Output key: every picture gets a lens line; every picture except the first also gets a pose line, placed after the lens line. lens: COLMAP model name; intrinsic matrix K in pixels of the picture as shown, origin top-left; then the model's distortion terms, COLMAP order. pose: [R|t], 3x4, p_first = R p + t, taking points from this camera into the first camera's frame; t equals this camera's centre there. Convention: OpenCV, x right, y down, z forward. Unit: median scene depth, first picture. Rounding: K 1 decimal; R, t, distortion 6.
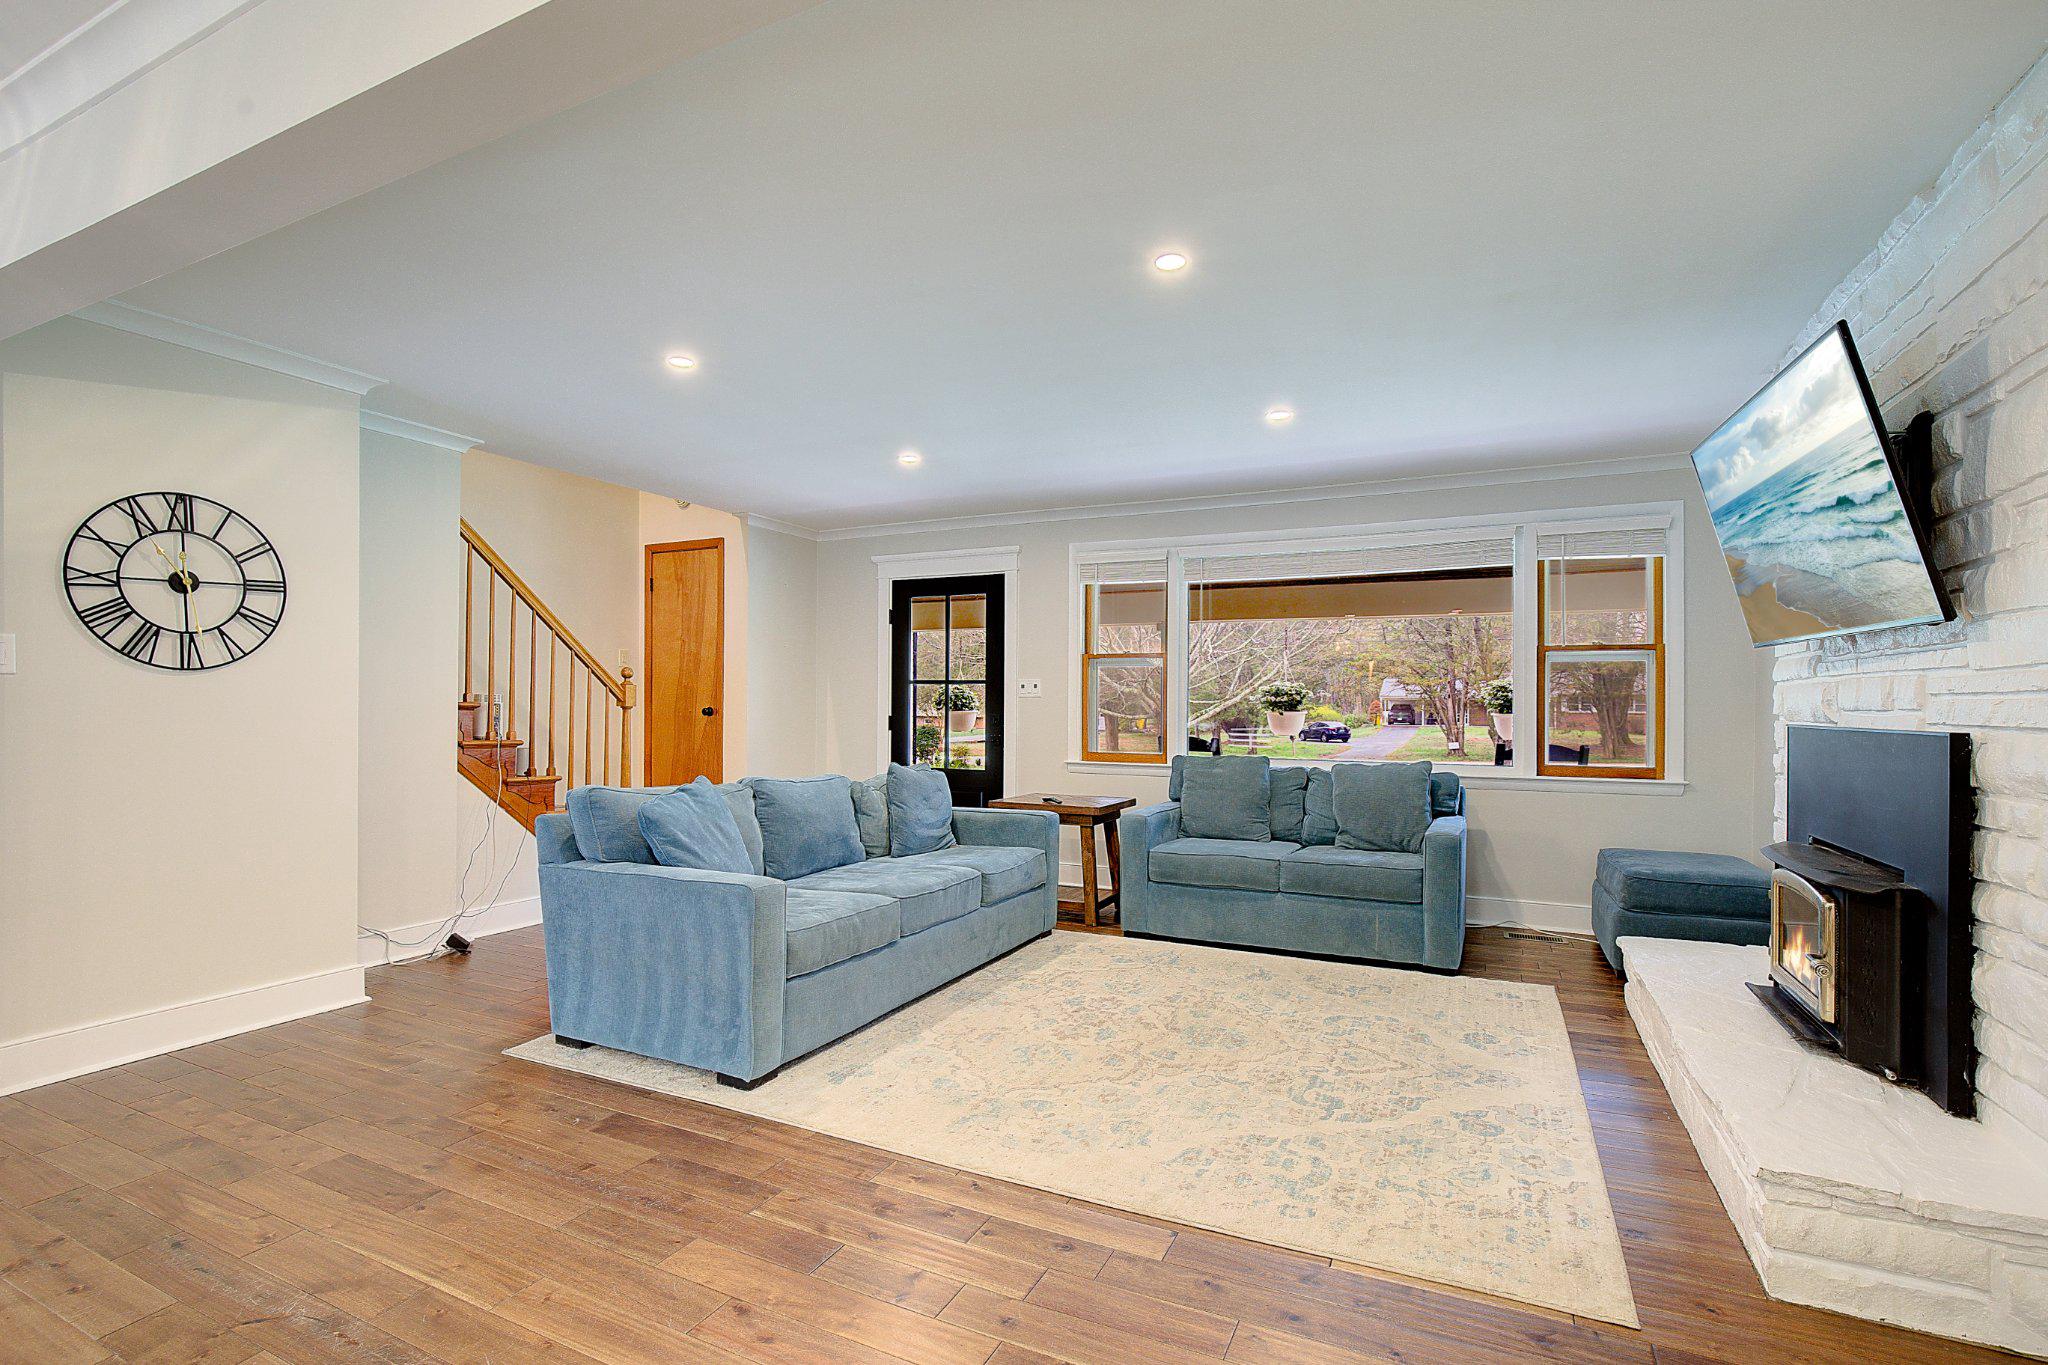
lens RADIAL K [[936.9, 0, 1047.4], [0, 936.9, 704.1], [0, 0, 1]] dist [-0.028066, 0.007218]
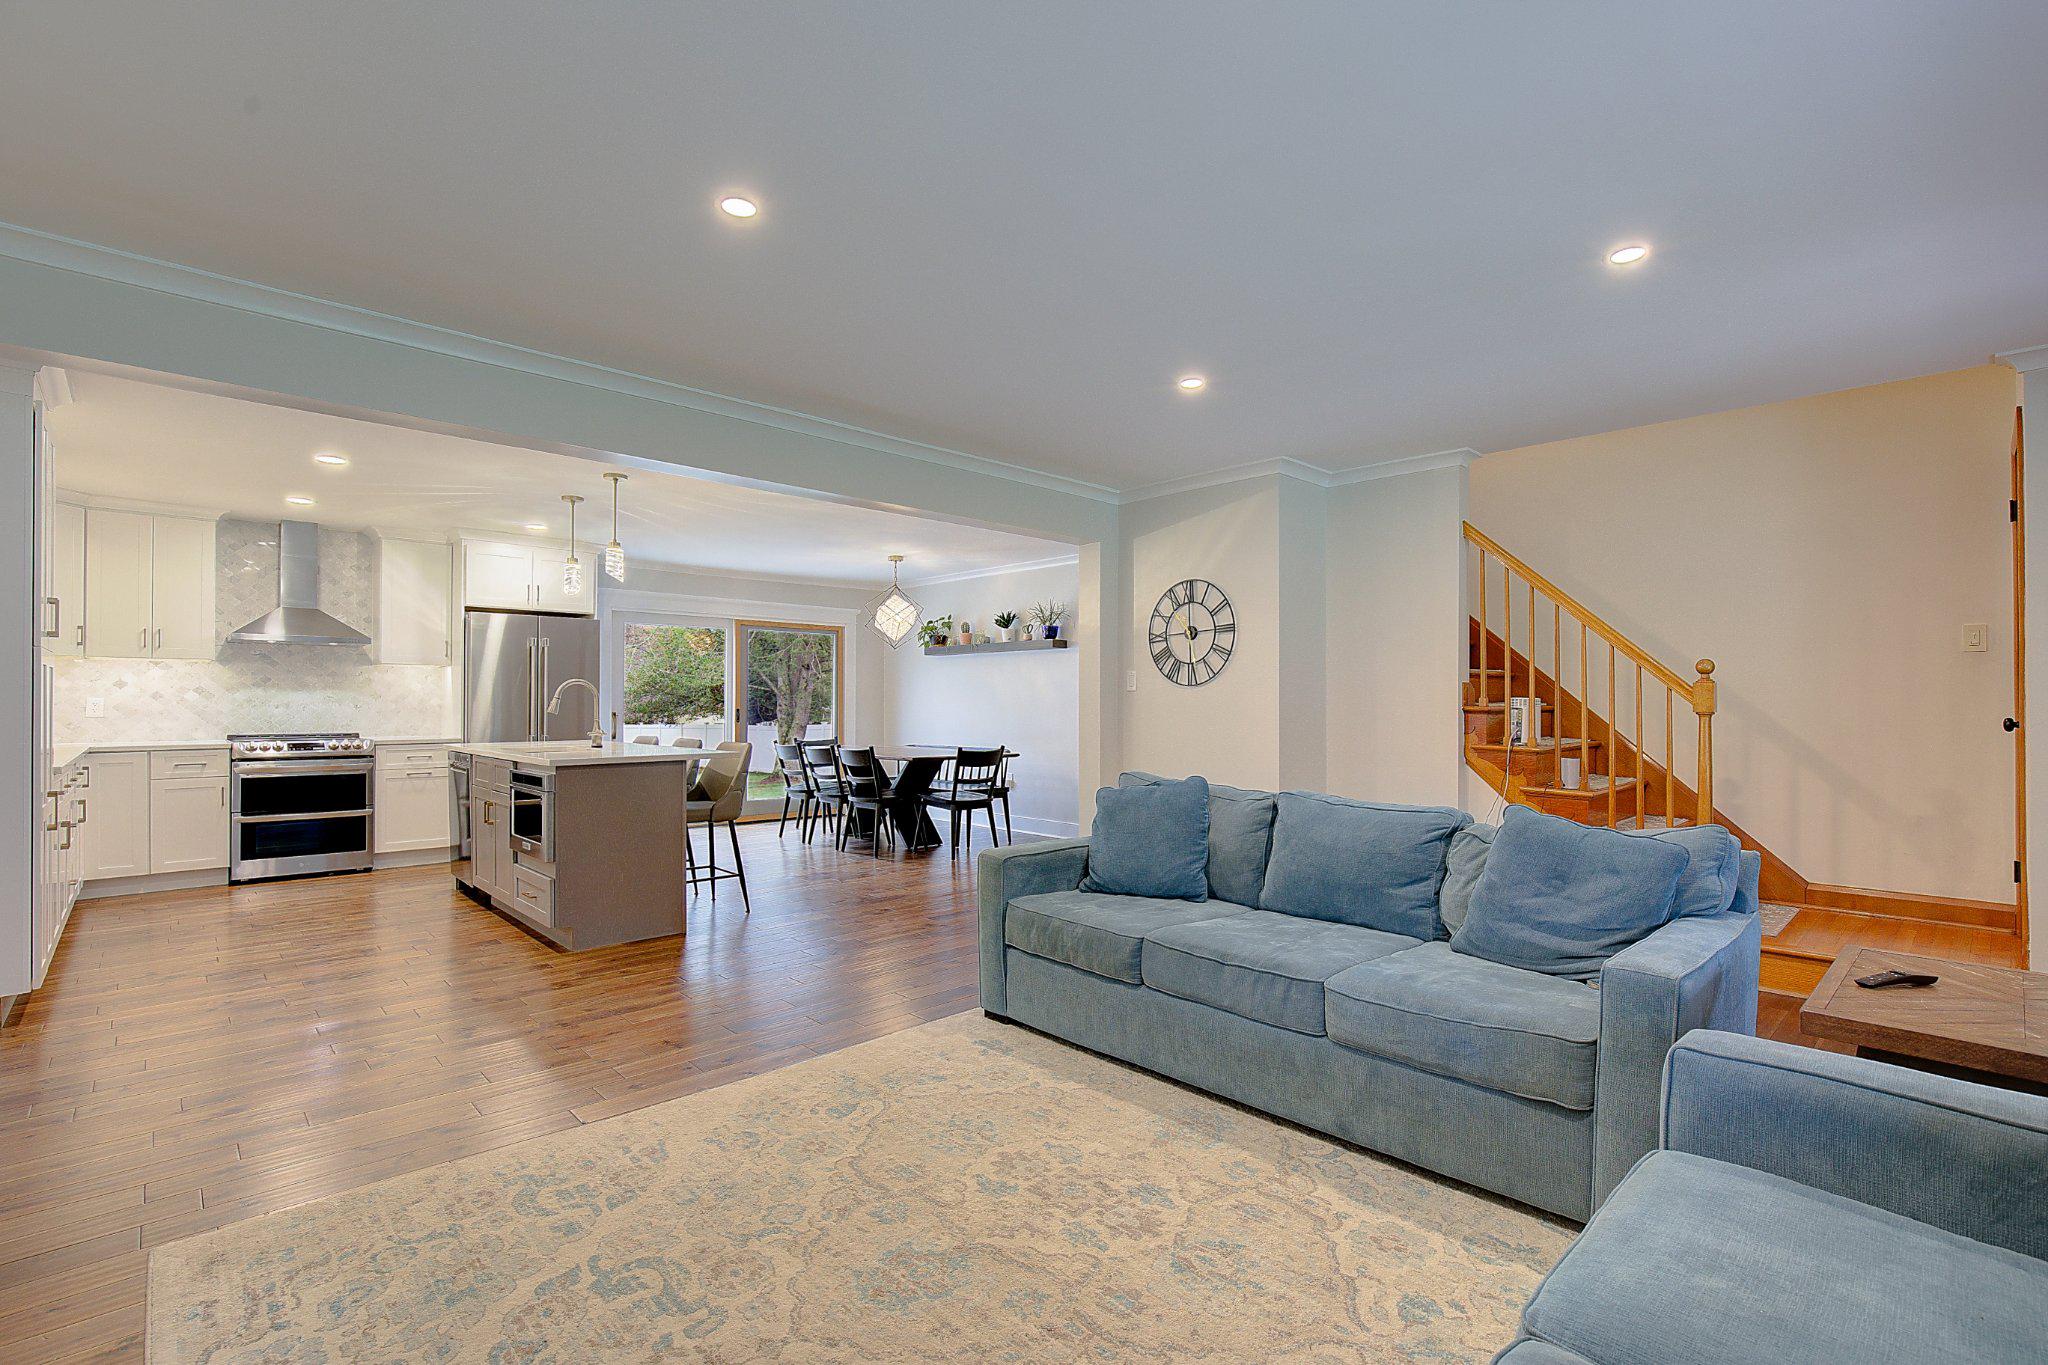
lens RADIAL K [[936.9, 0, 1045.3], [0, 936.9, 691.9], [0, 0, 1]] dist [-0.028066, 0.007218]
pose [[-0.357413, -0.015824, -0.933812, 0.488718], [-0.004258, 0.999874, -0.015313, 0.000649], [0.933937, -0.001497, -0.357435, 0.904200]]
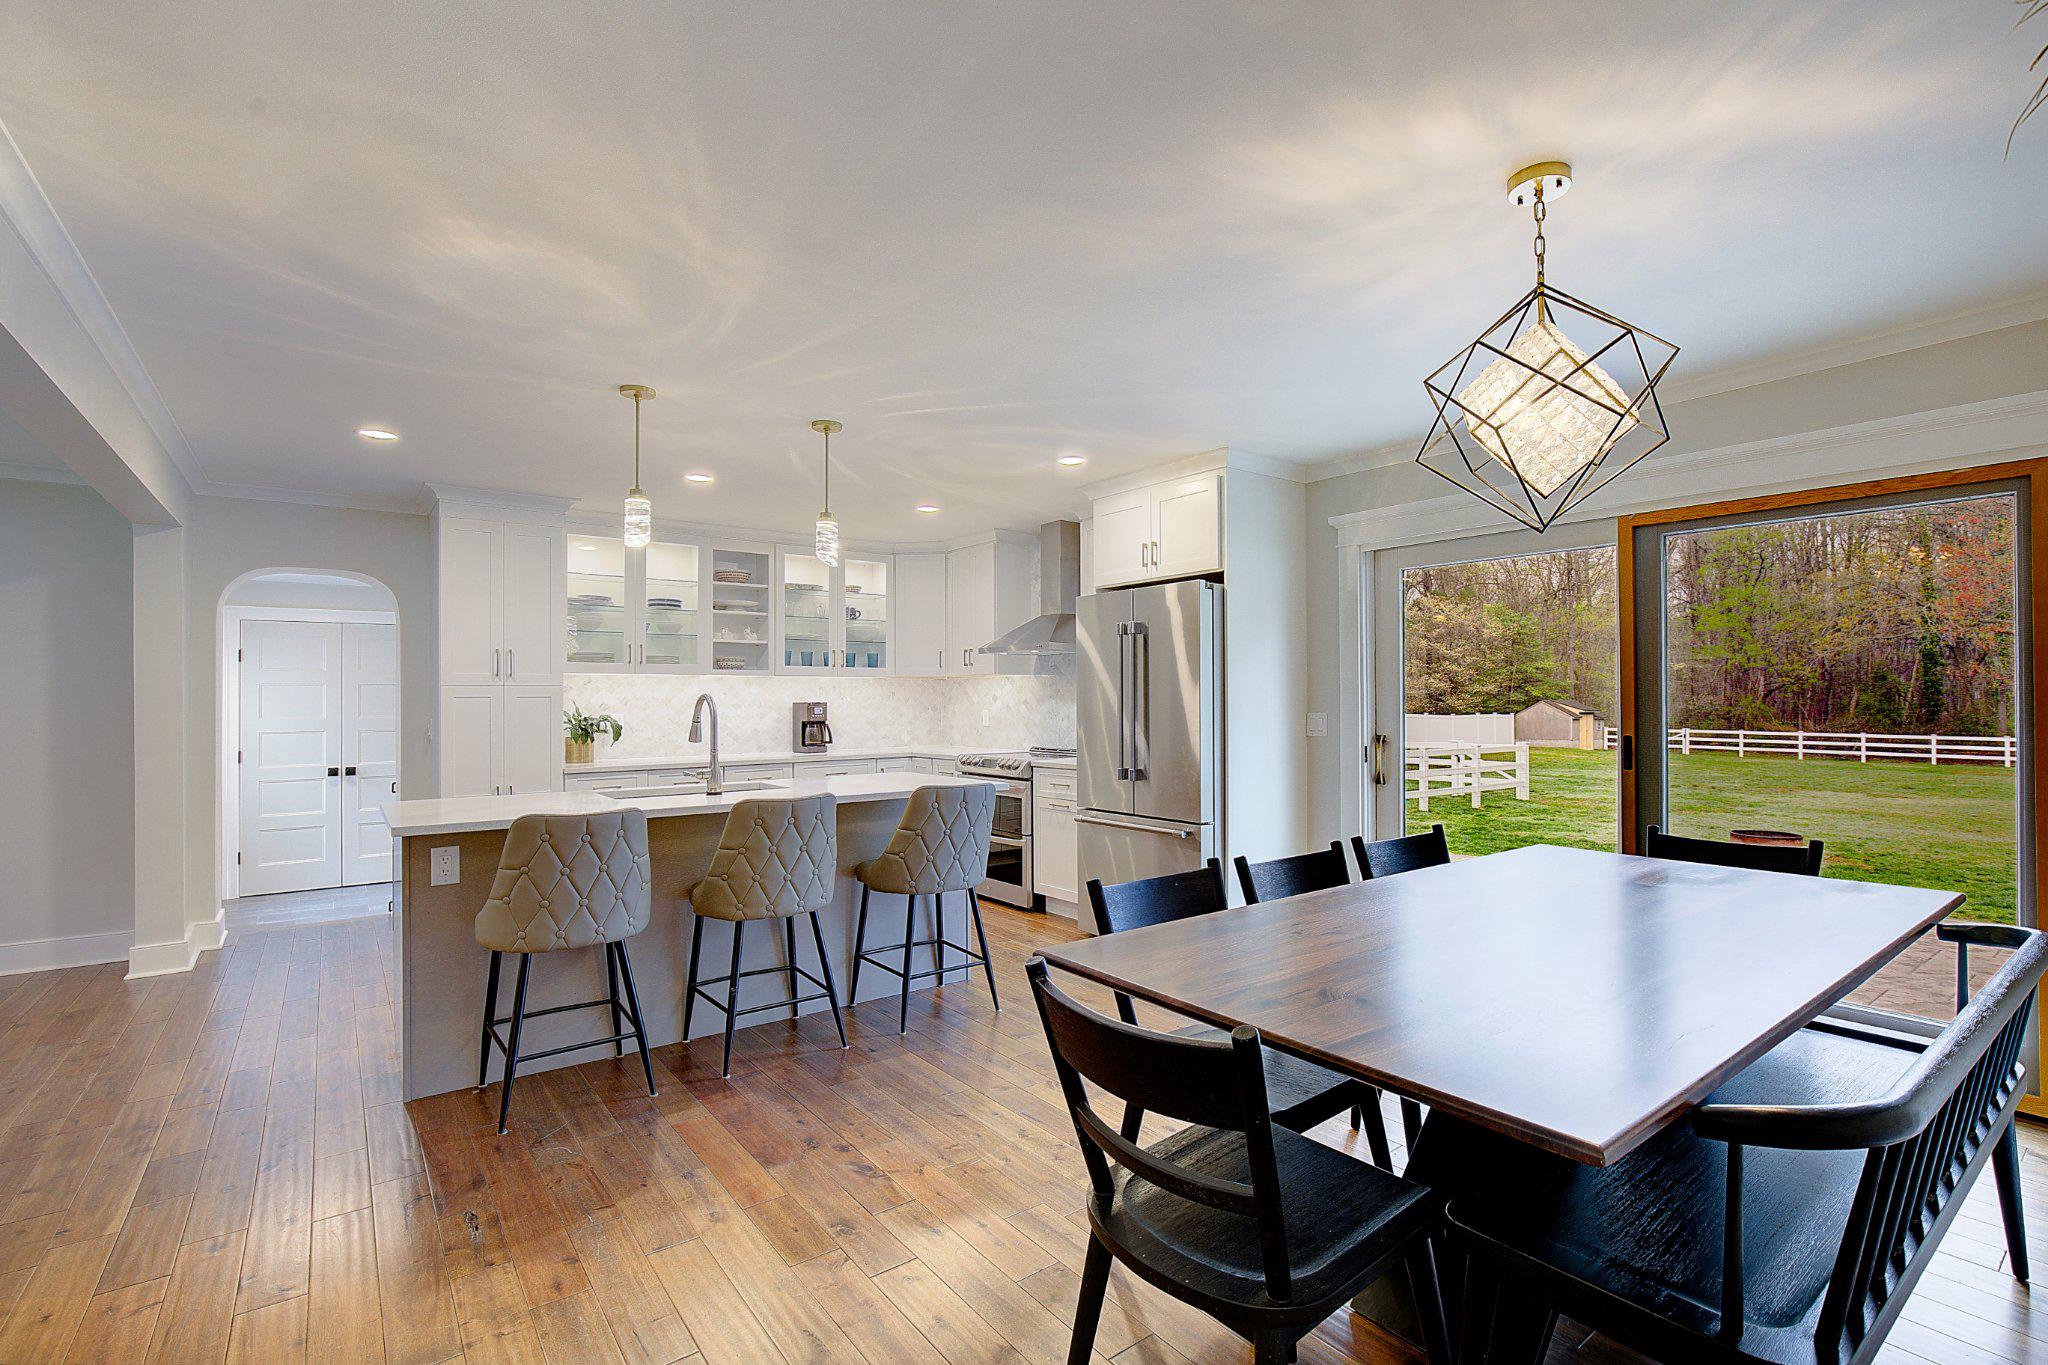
lens RADIAL K [[936.9, 0, 1051.3], [0, 936.9, 684.5], [0, 0, 1]] dist [-0.028066, 0.007218]
pose [[-0.890186, 0.009831, 0.455492, -1.012418], [0.003750, 0.999891, -0.014253, -0.024458], [-0.455582, -0.010980, -0.890126, 0.530902]]
